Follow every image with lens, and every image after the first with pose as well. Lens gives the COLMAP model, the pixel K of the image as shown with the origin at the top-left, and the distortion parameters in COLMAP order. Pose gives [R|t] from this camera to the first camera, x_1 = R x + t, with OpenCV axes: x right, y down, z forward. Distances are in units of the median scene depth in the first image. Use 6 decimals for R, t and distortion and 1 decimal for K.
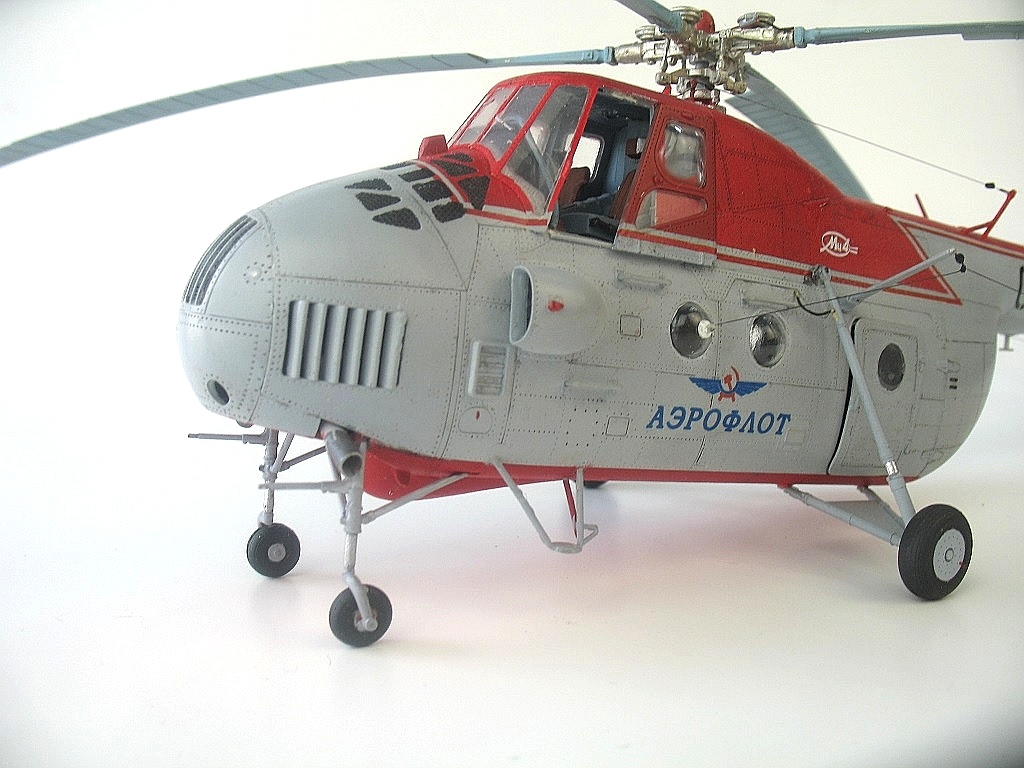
lens RADIAL K [[1039.3, 0, 512.0], [0, 1039.3, 384.0], [0, 0, 1]] dist [-0.189370, 0.167569]
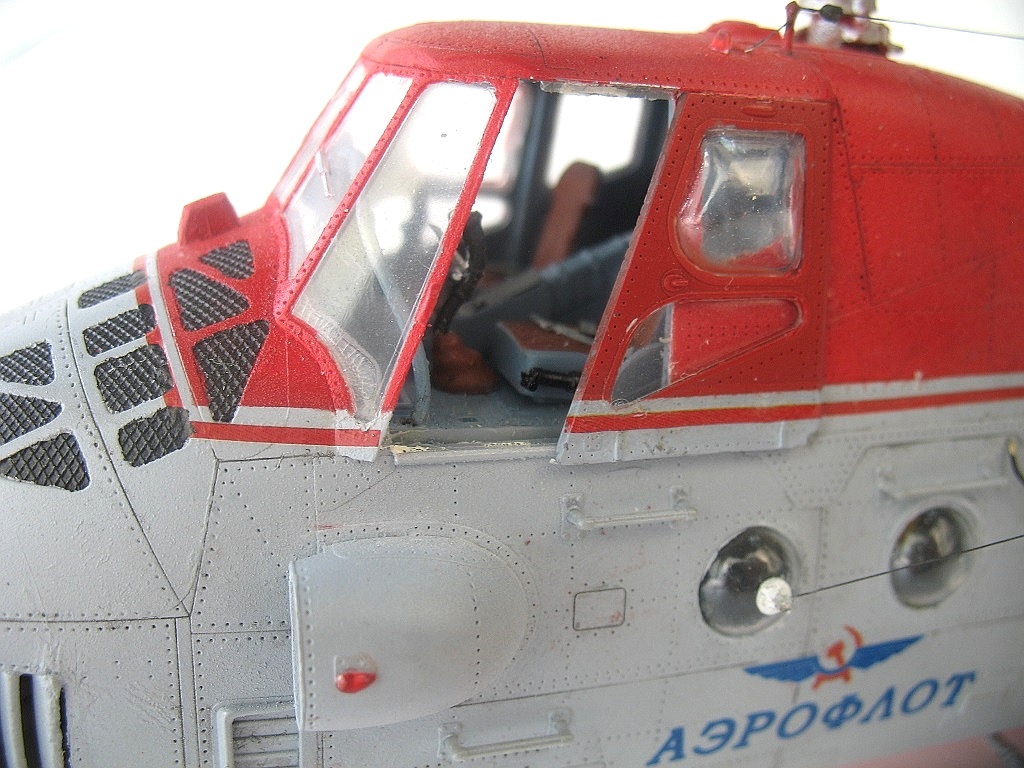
lens RADIAL K [[1039.3, 0, 512.0], [0, 1039.3, 384.0], [0, 0, 1]] dist [-0.189370, 0.167569]
pose [[0.965655, 0.028025, -0.258311, 0.187664], [0.035606, 0.970514, 0.238399, -0.260311], [0.257376, -0.239408, 0.936184, 0.553418]]
